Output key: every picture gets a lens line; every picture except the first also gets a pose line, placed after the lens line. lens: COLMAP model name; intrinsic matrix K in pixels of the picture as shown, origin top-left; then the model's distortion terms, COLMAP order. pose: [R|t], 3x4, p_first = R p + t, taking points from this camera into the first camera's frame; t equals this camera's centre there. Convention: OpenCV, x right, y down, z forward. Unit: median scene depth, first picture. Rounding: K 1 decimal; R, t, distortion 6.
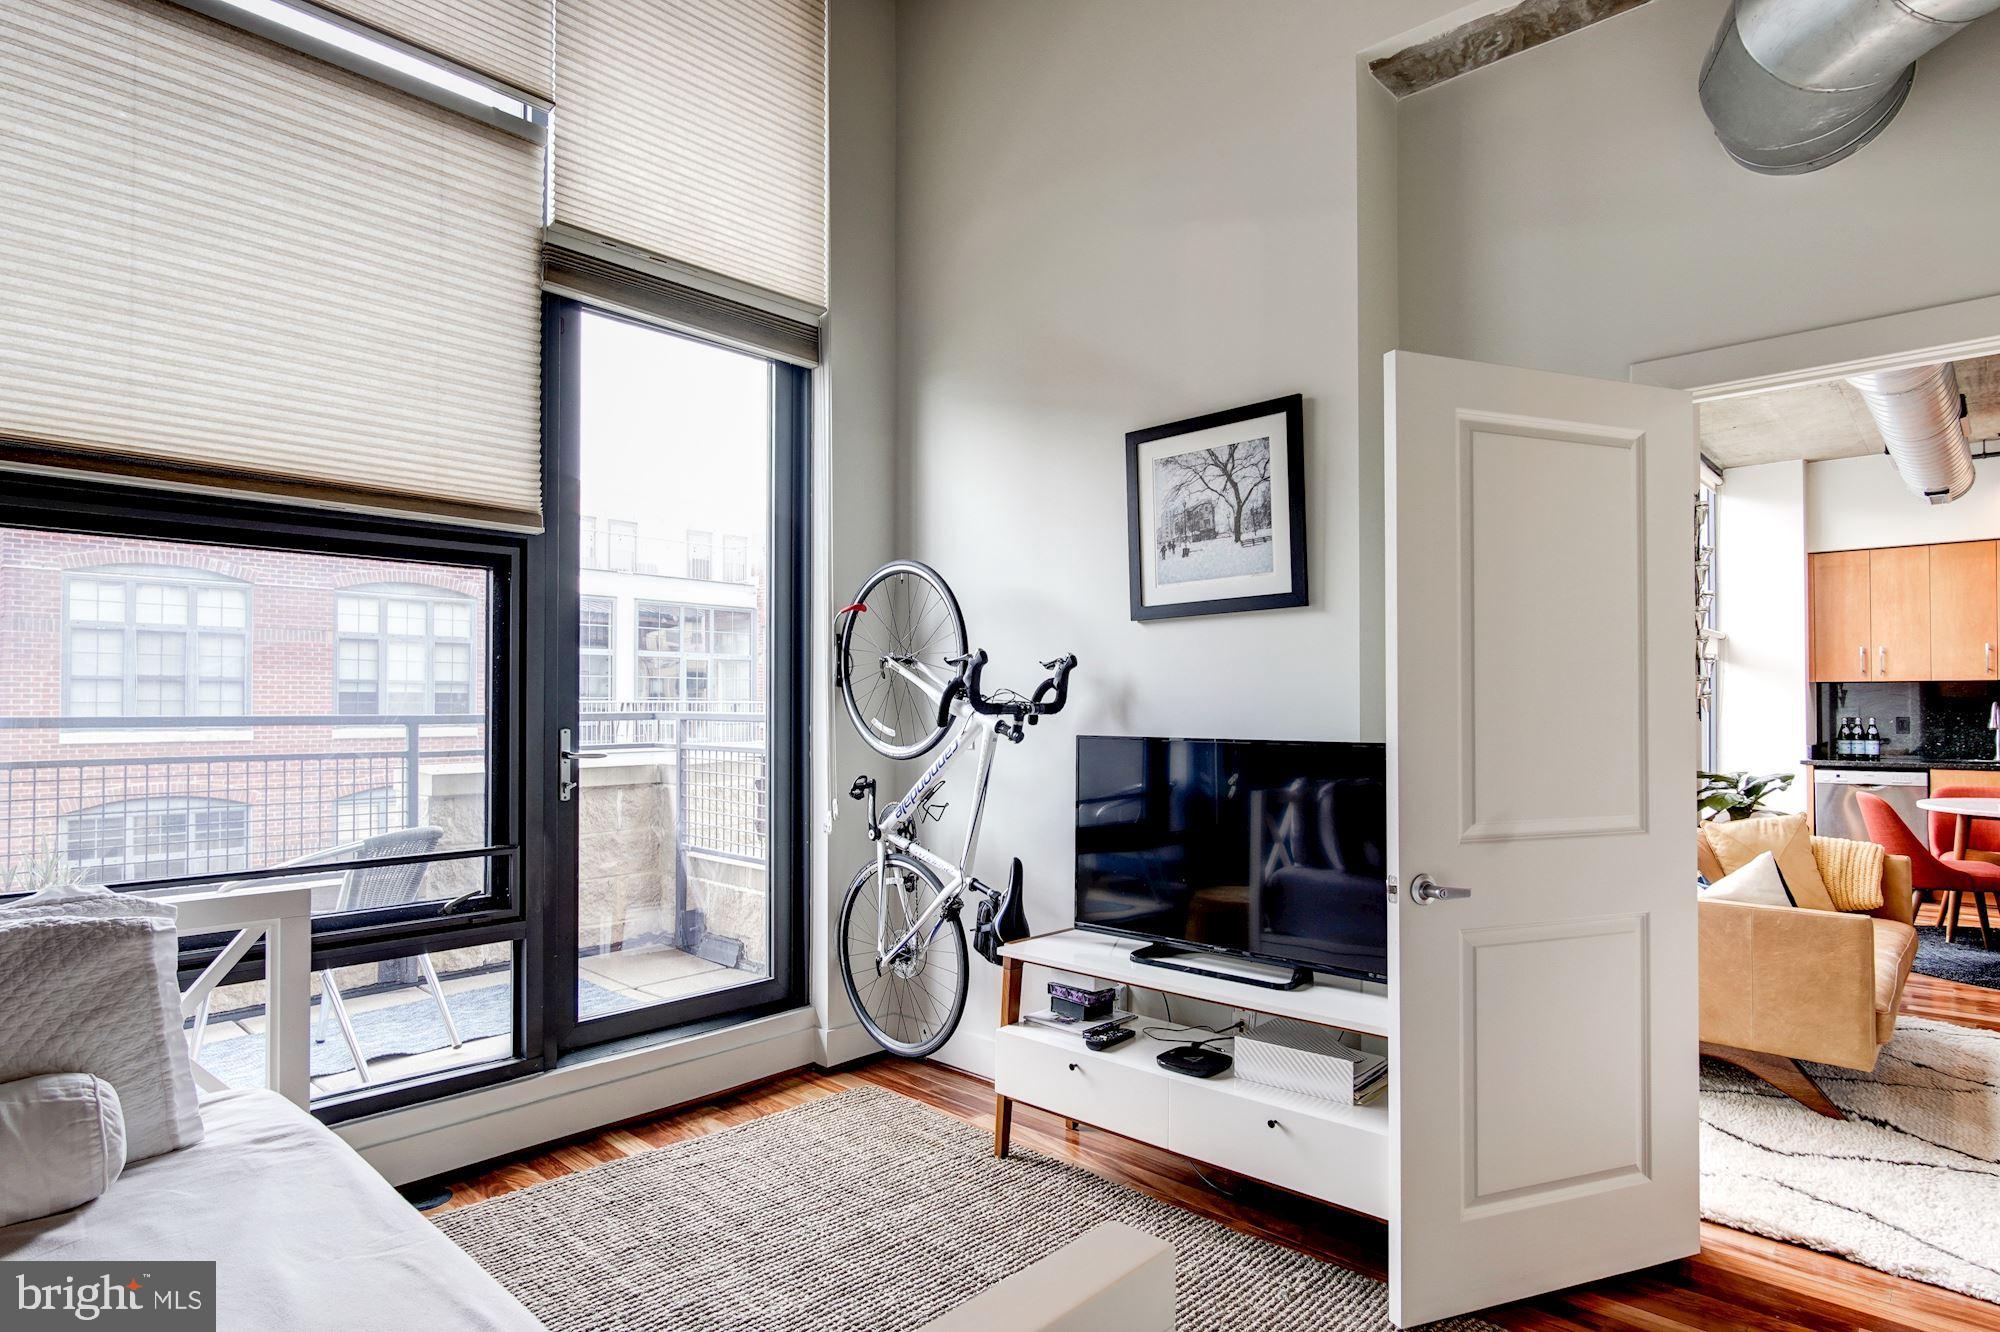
lens RADIAL K [[1073.5, 0, 1002.9], [0, 1073.5, 668.5], [0, 0, 1]] dist [-0.001139, 0.000290]
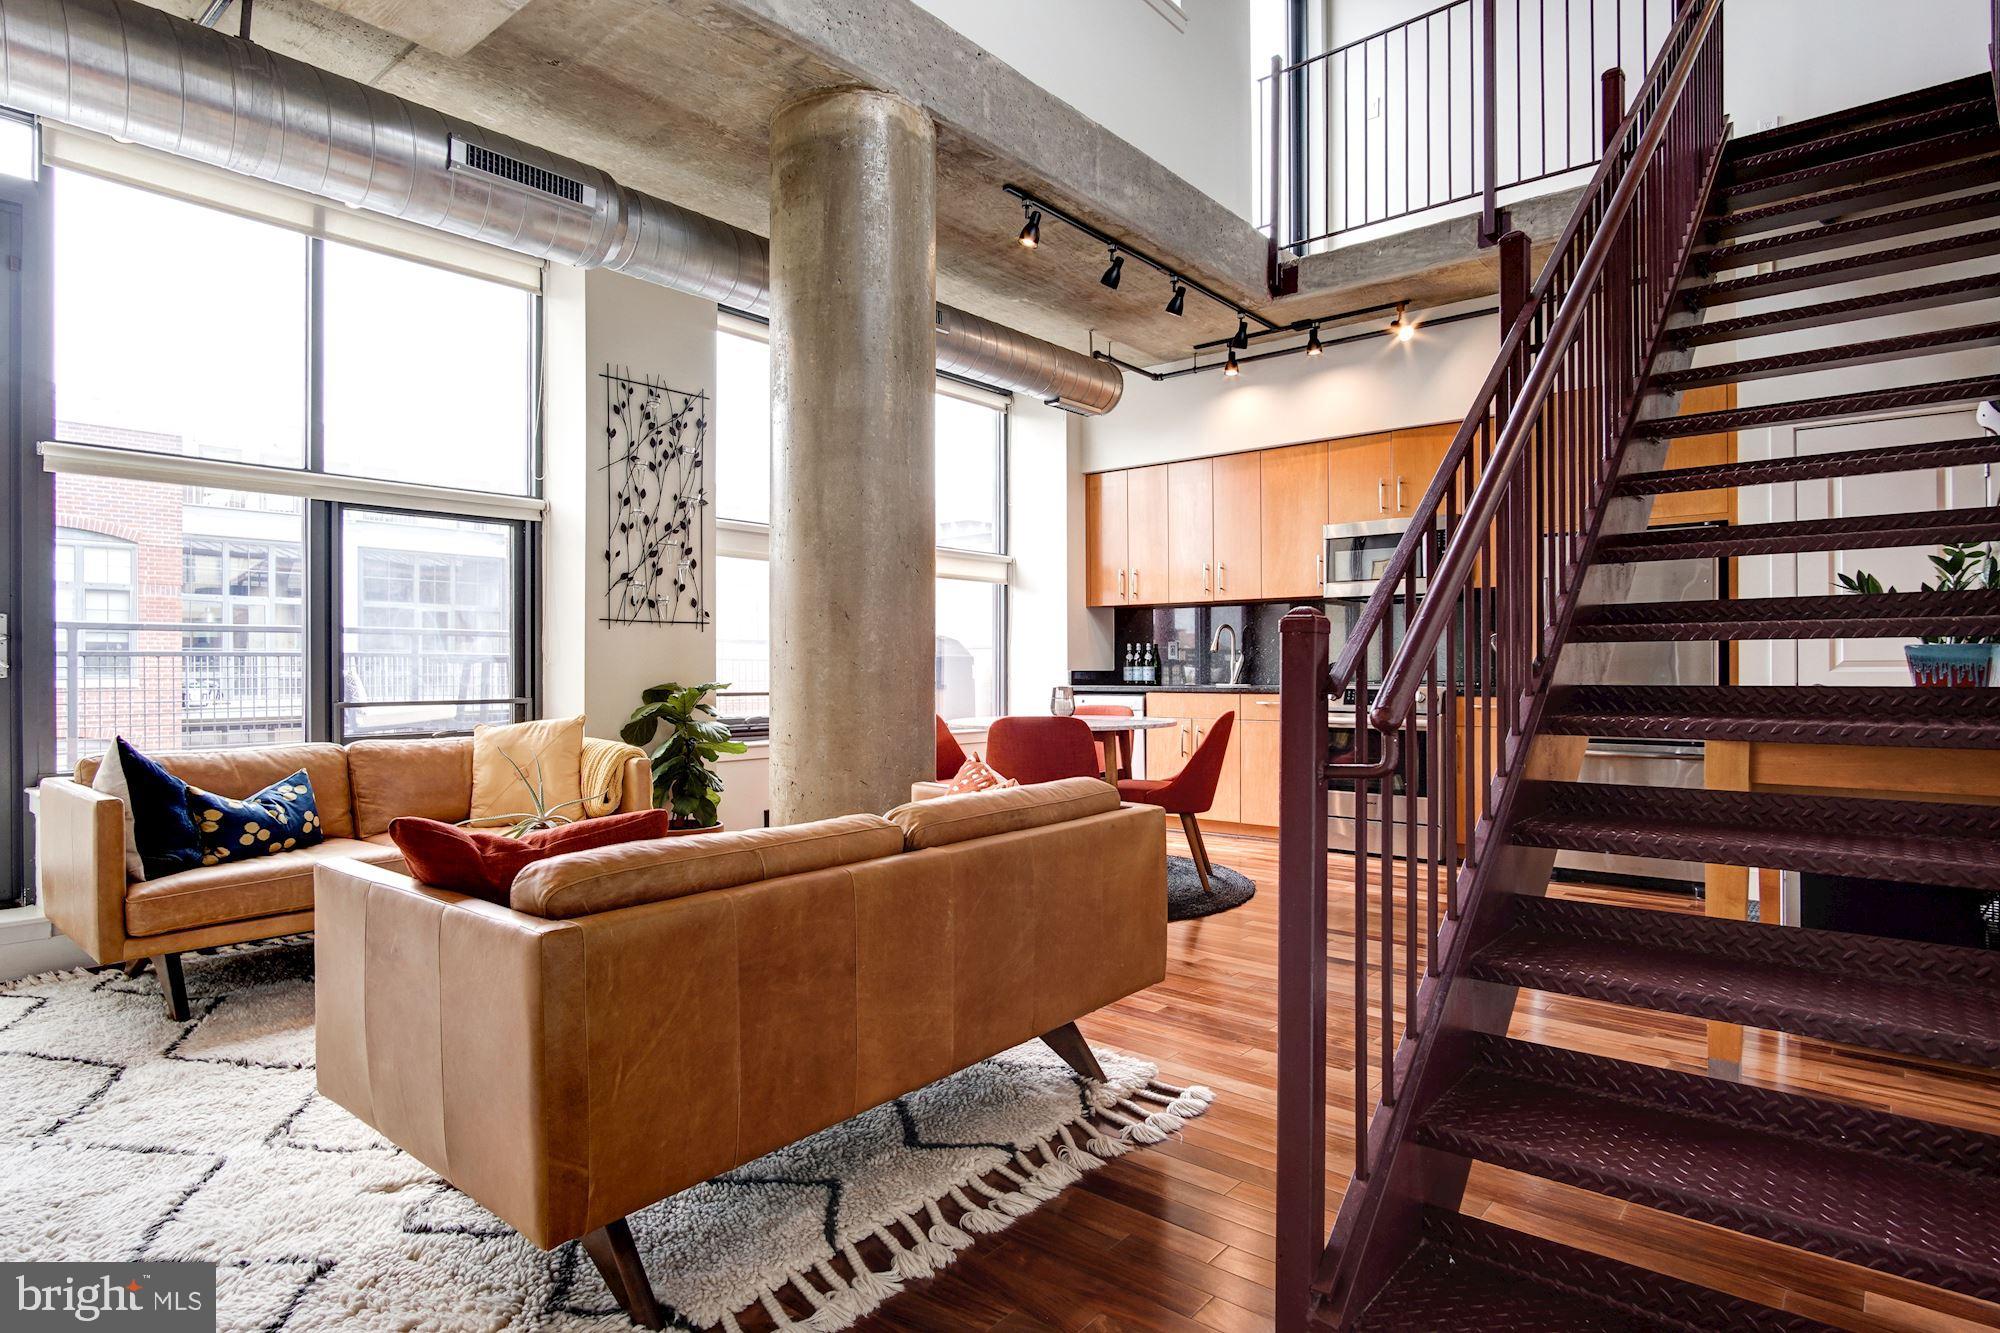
lens RADIAL K [[1088.4, 0, 1018.6], [0, 1088.4, 664.6], [0, 0, 1]] dist [-0.006122, 0.003040]
pose [[0.998788, -0.002044, 0.049175, 0.620419], [0.000420, 0.999455, 0.033013, 0.031223], [-0.049216, -0.032952, 0.998244, 0.005068]]
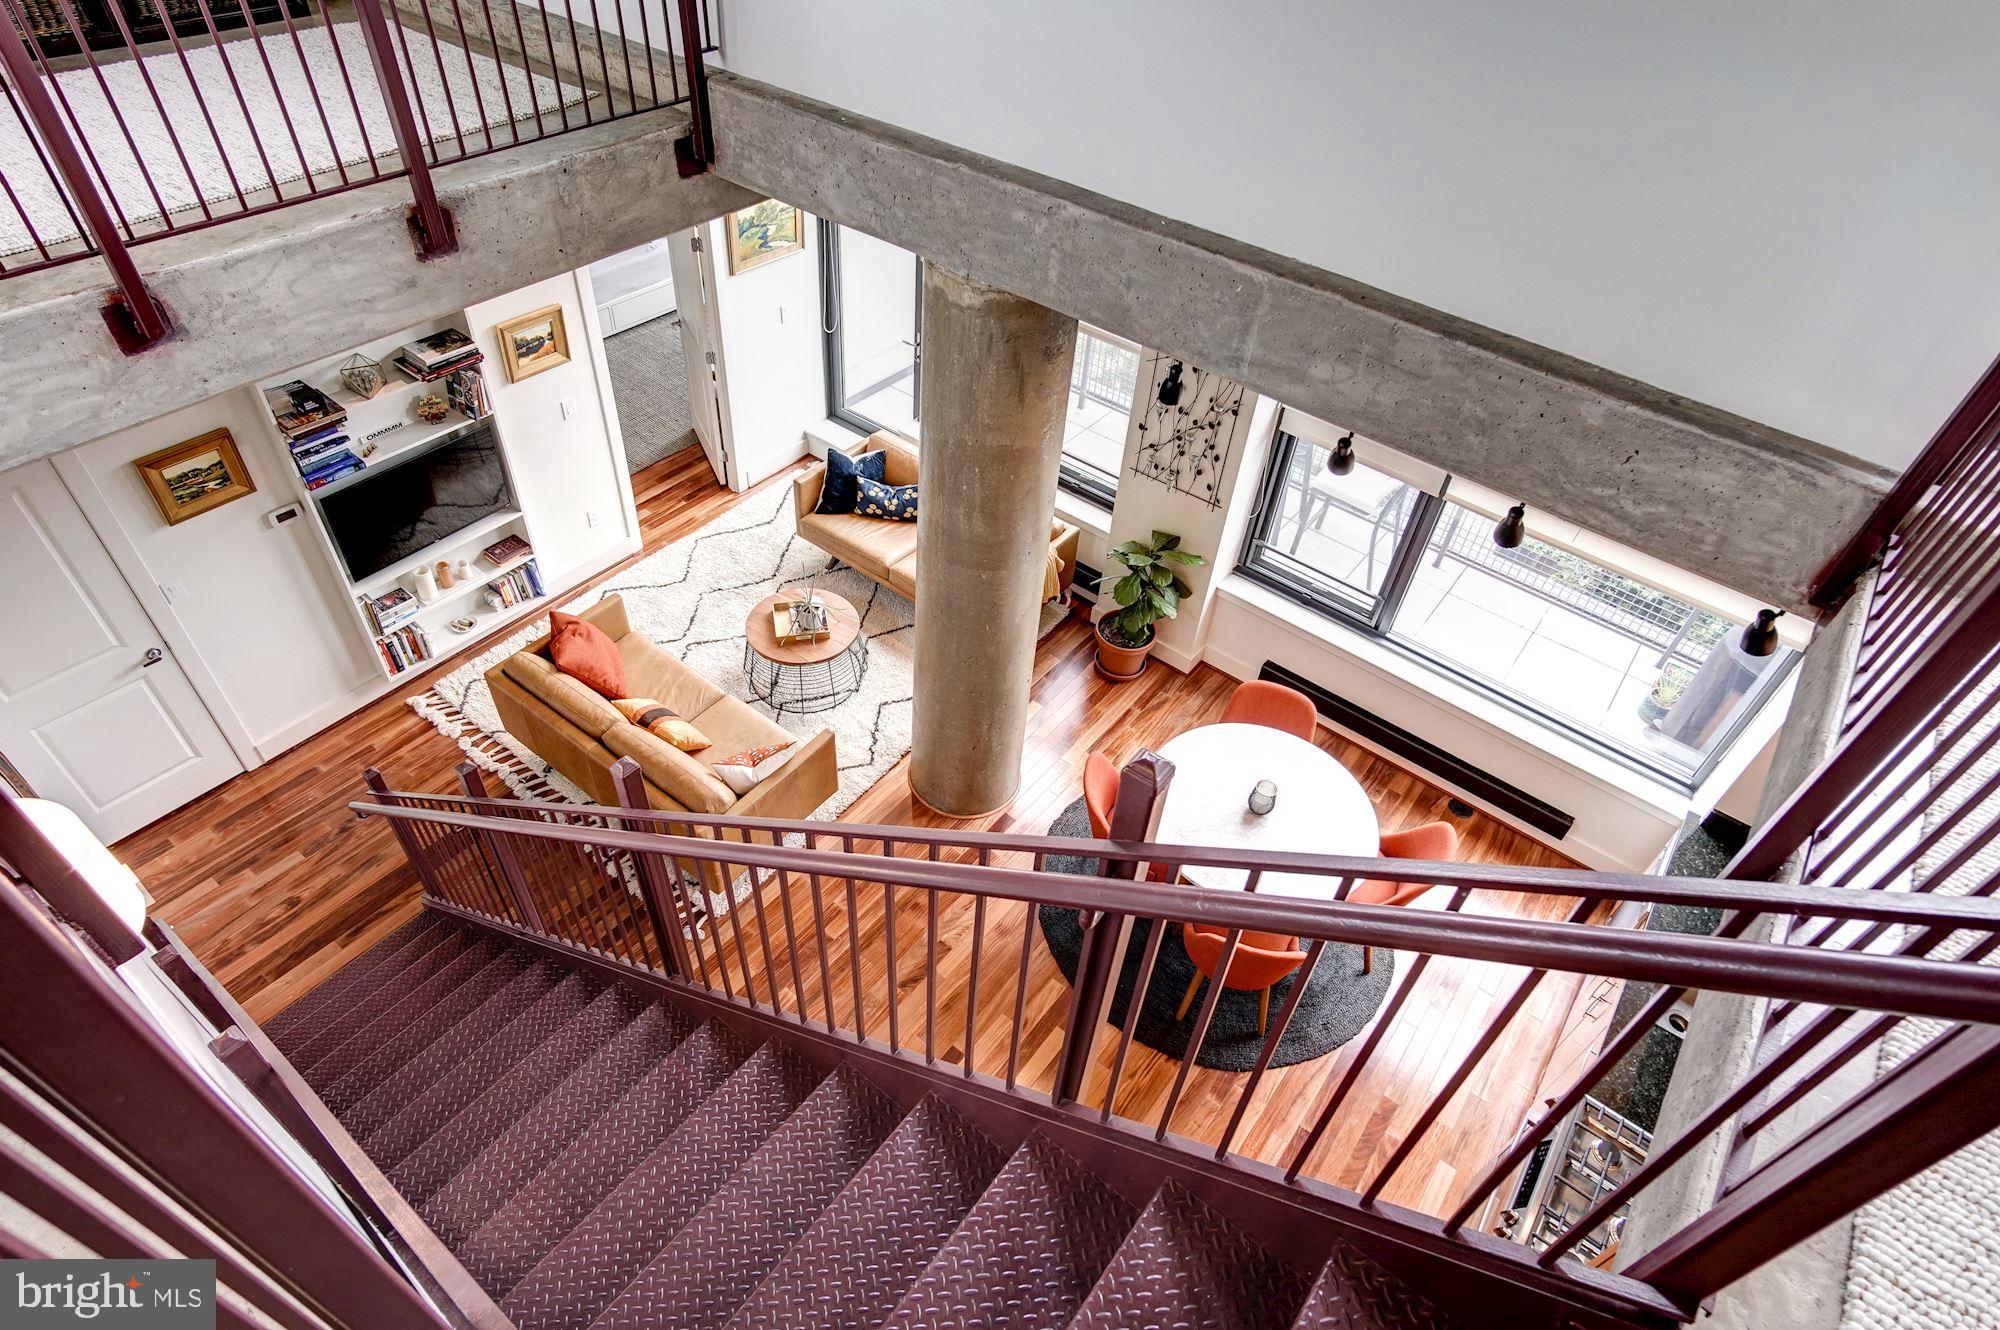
lens RADIAL K [[1080.6, 0, 993.5], [0, 1080.6, 667.7], [0, 0, 1]] dist [-0.005266, -0.000852]
pose [[0.078220, 0.695414, -0.714340, 1.071564], [-0.036474, 0.718052, 0.695033, -0.416662], [0.996269, -0.028311, 0.081531, 0.474240]]
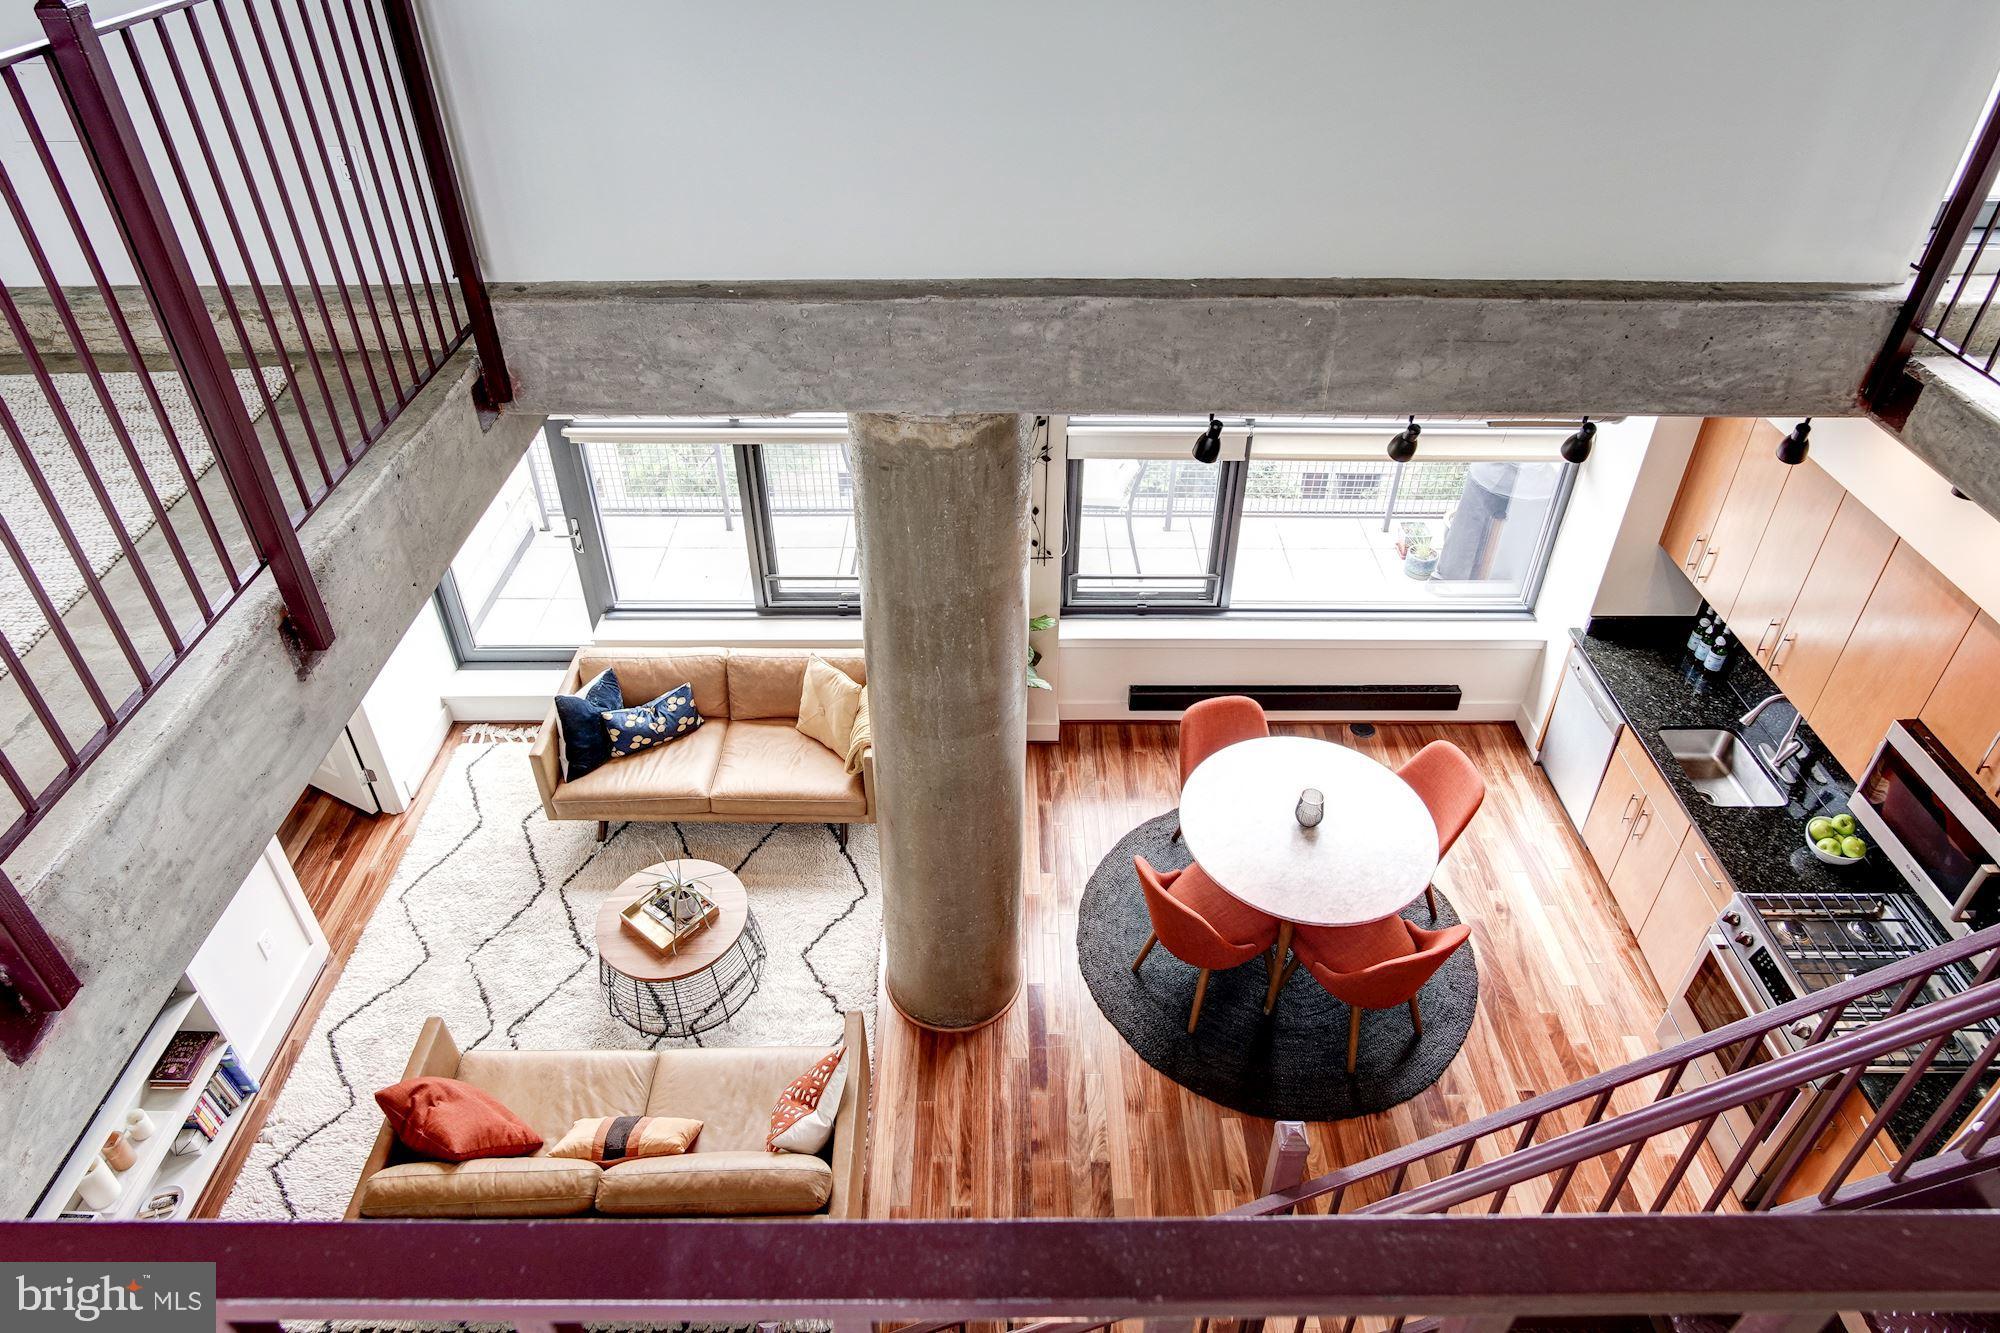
lens RADIAL K [[1210.0, 0, 999.6], [0, 1210.0, 588.4], [0, 0, 1]] dist [-0.005359, -0.000989]
pose [[0.675921, 0.428682, -0.599469, 0.916216], [0.017696, 0.803744, 0.594712, -0.424442], [0.736761, -0.412586, 0.535682, 0.246759]]
